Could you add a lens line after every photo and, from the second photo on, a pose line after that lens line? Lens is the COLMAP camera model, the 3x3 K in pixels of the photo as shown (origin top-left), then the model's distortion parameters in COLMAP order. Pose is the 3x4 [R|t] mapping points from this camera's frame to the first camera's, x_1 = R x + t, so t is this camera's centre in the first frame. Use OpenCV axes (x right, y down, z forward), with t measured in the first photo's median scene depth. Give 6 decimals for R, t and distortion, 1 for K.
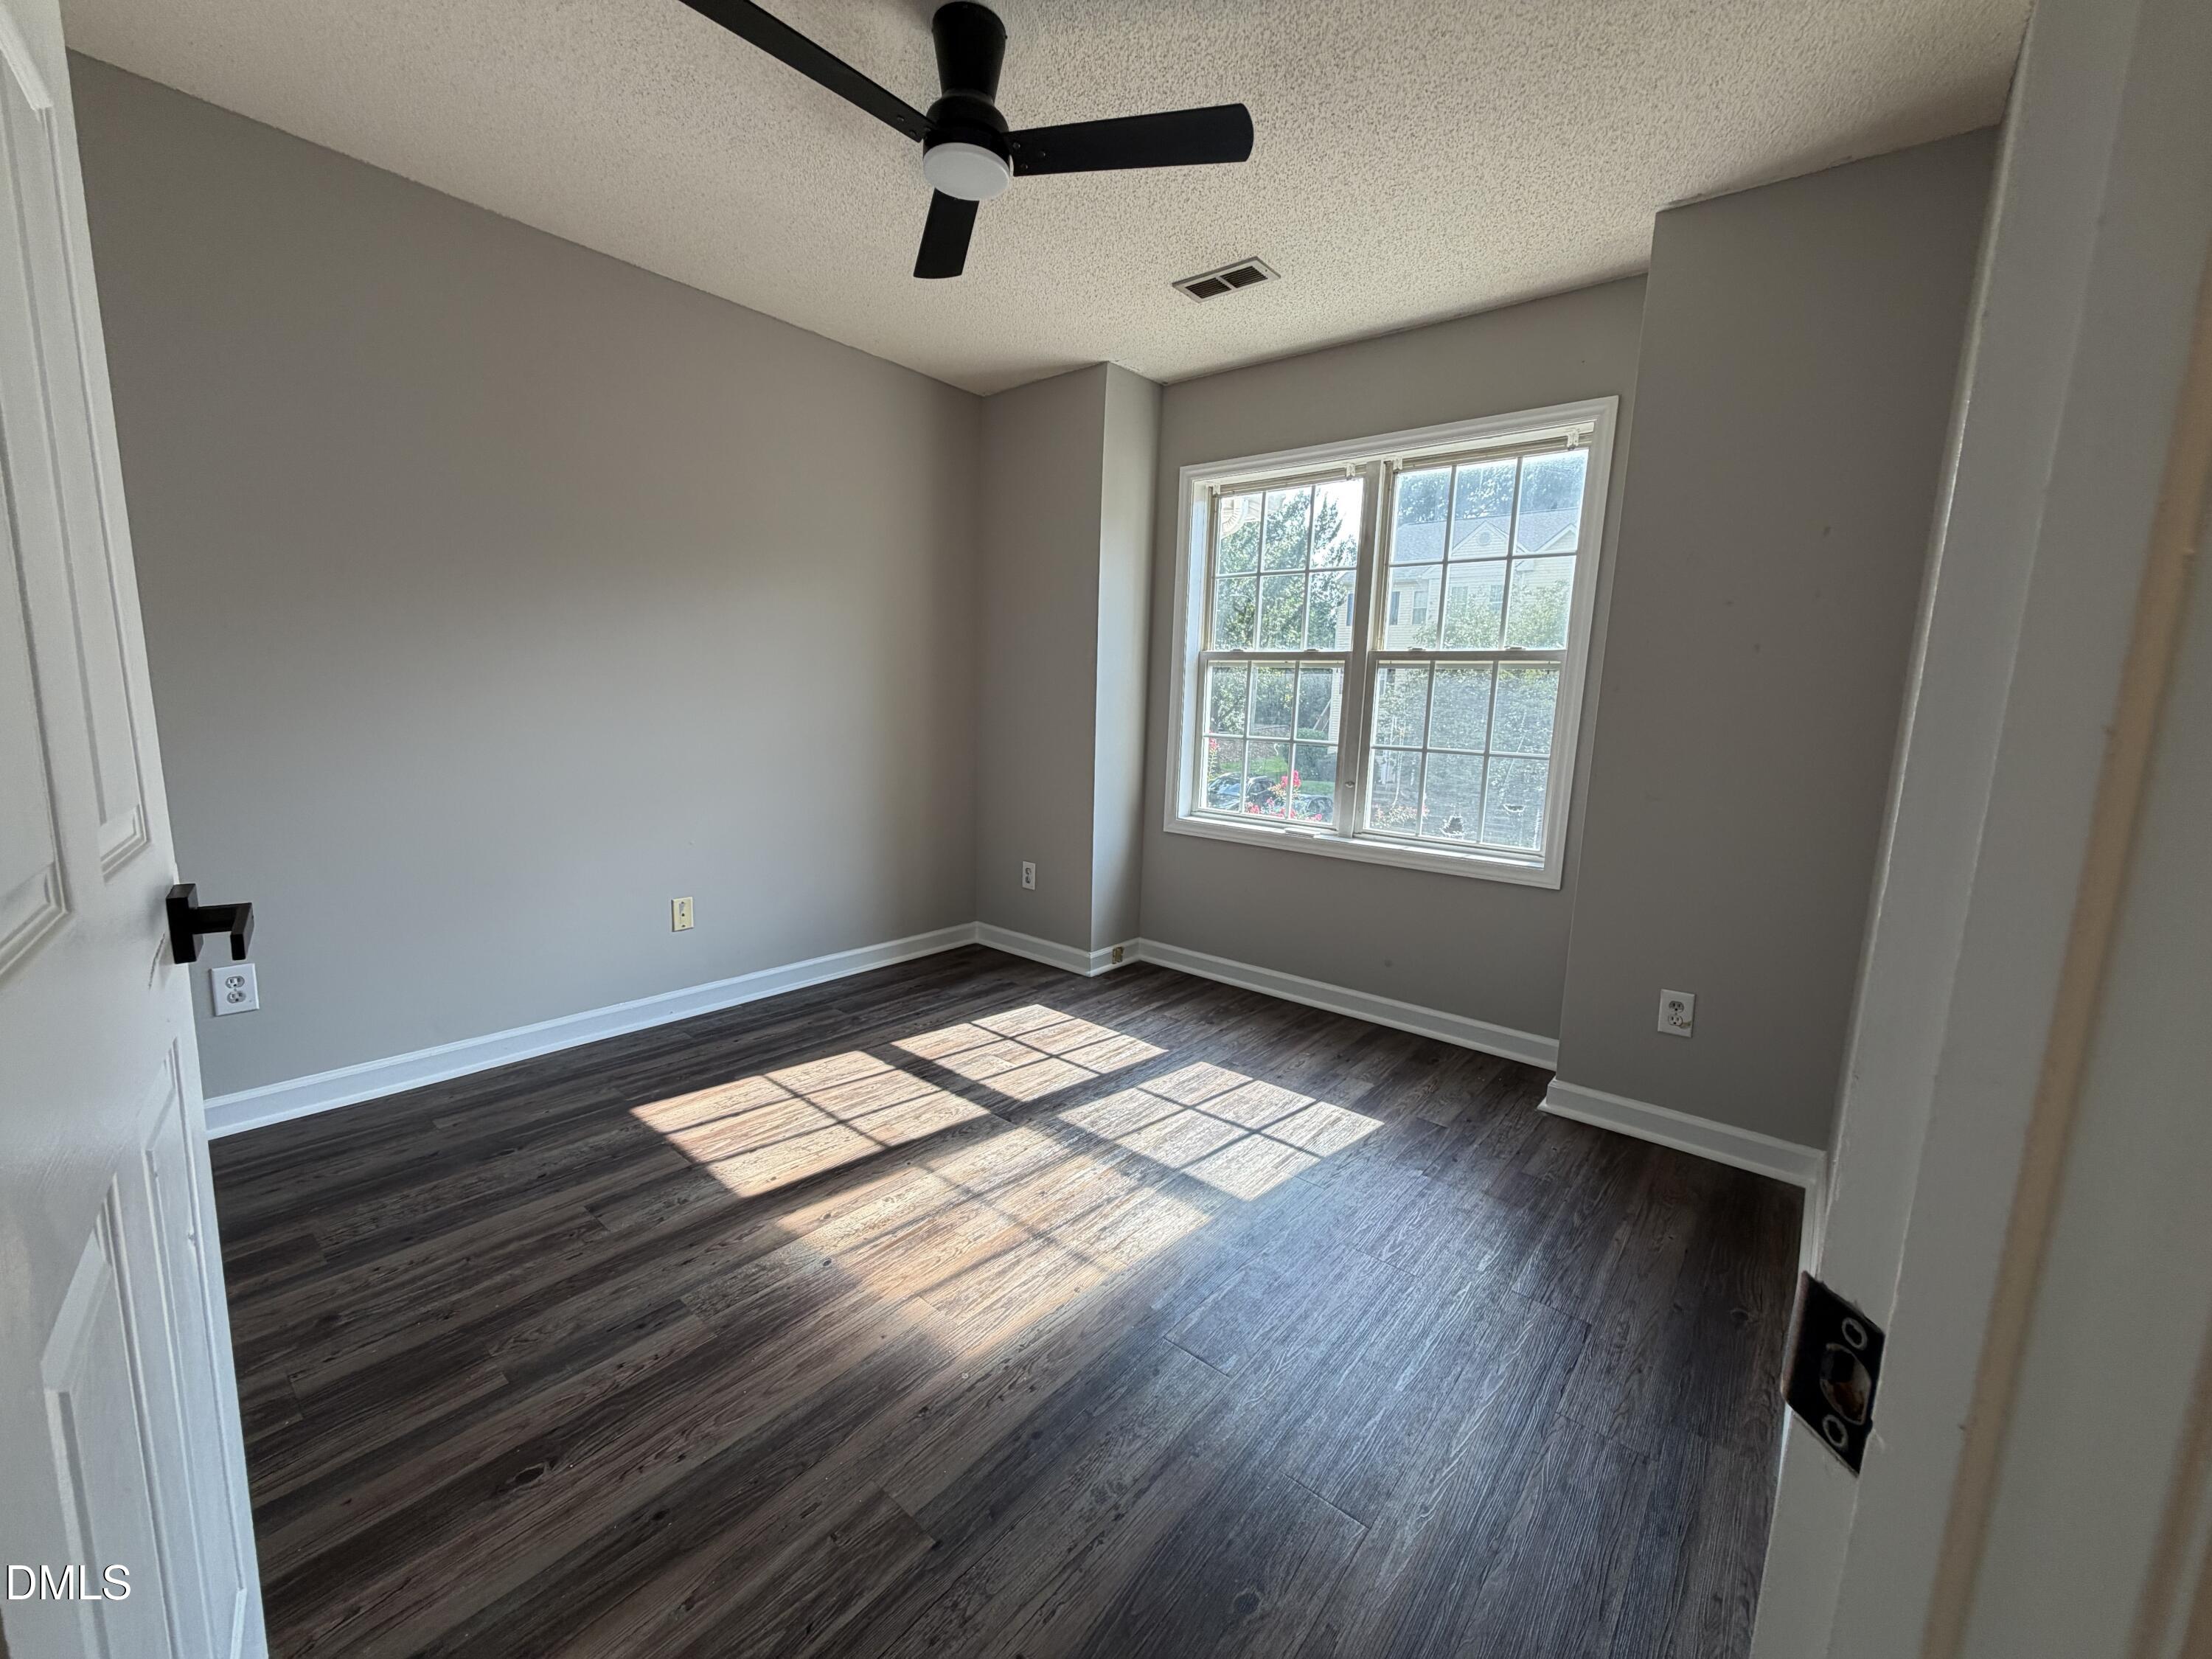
lens RADIAL K [[883.7, 0, 1119.6], [0, 883.7, 847.1], [0, 0, 1]] dist [0.002442, 0.000104]
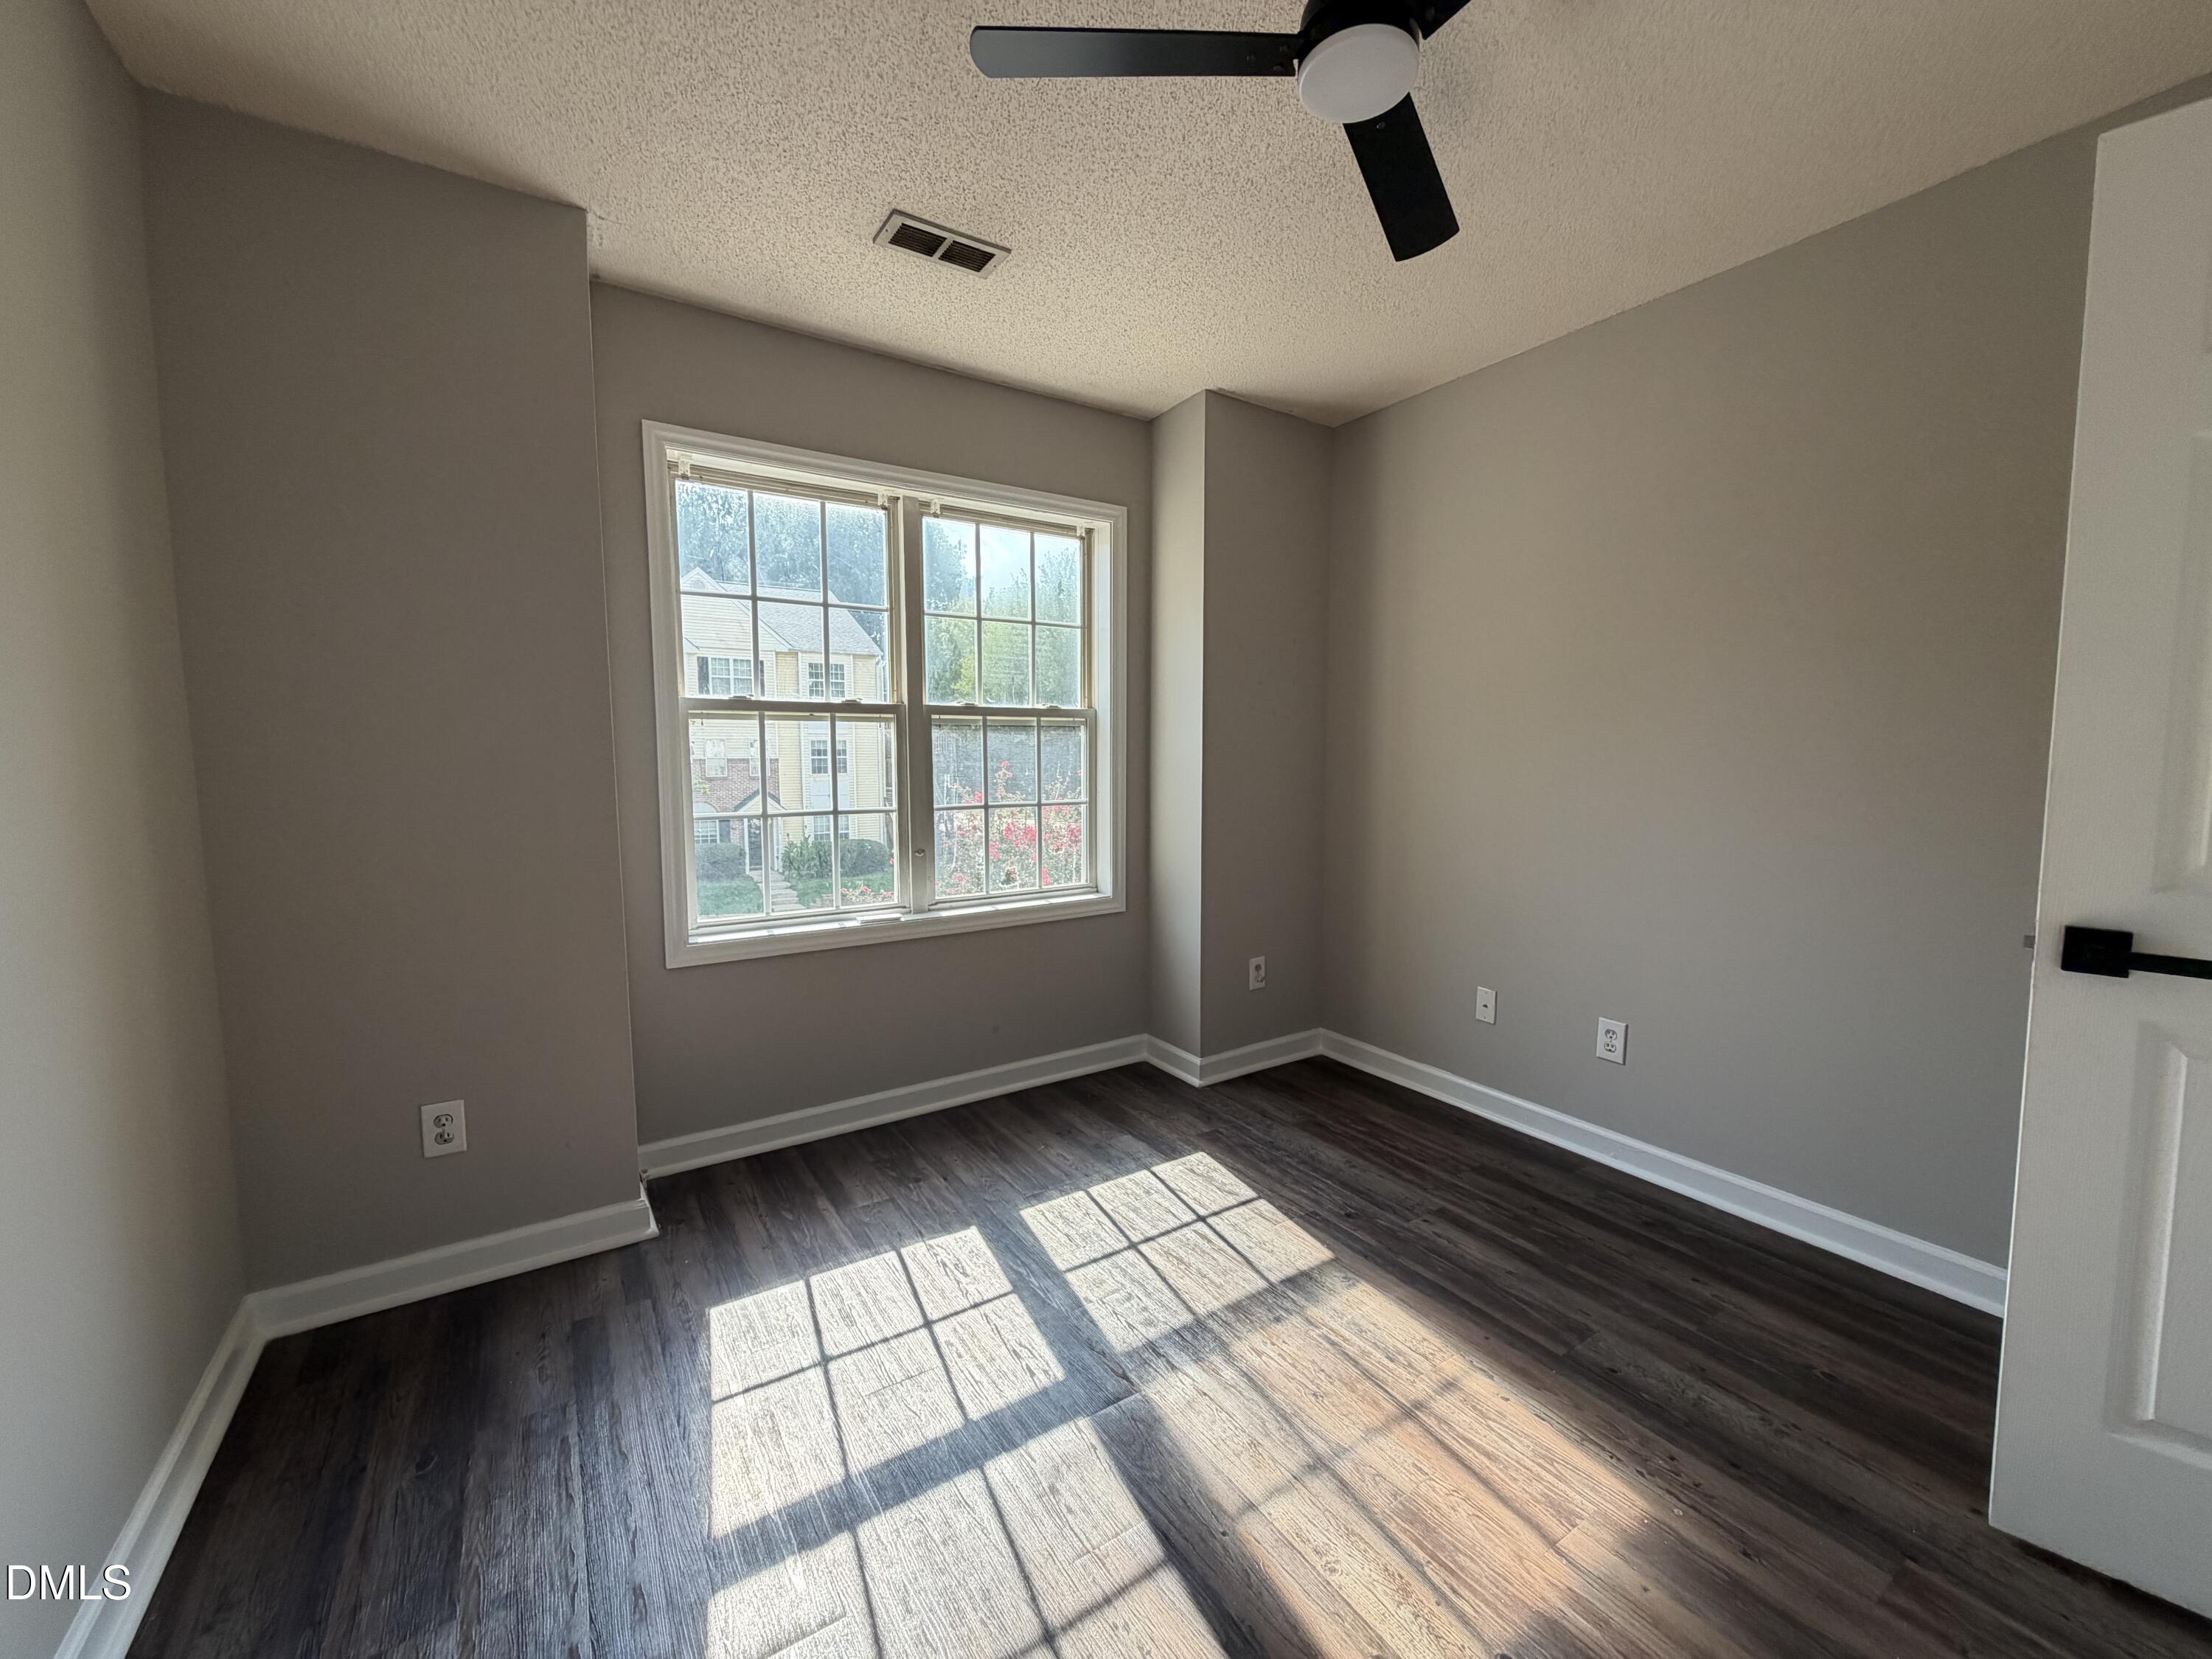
lens RADIAL K [[883.7, 0, 1103.2], [0, 883.7, 844.8], [0, 0, 1]] dist [0.002442, 0.000104]
pose [[0.295365, -0.133403, 0.946025, -0.627134], [0.173762, 0.981189, 0.084110, -0.145462], [-0.939450, 0.139540, 0.312989, 0.654250]]
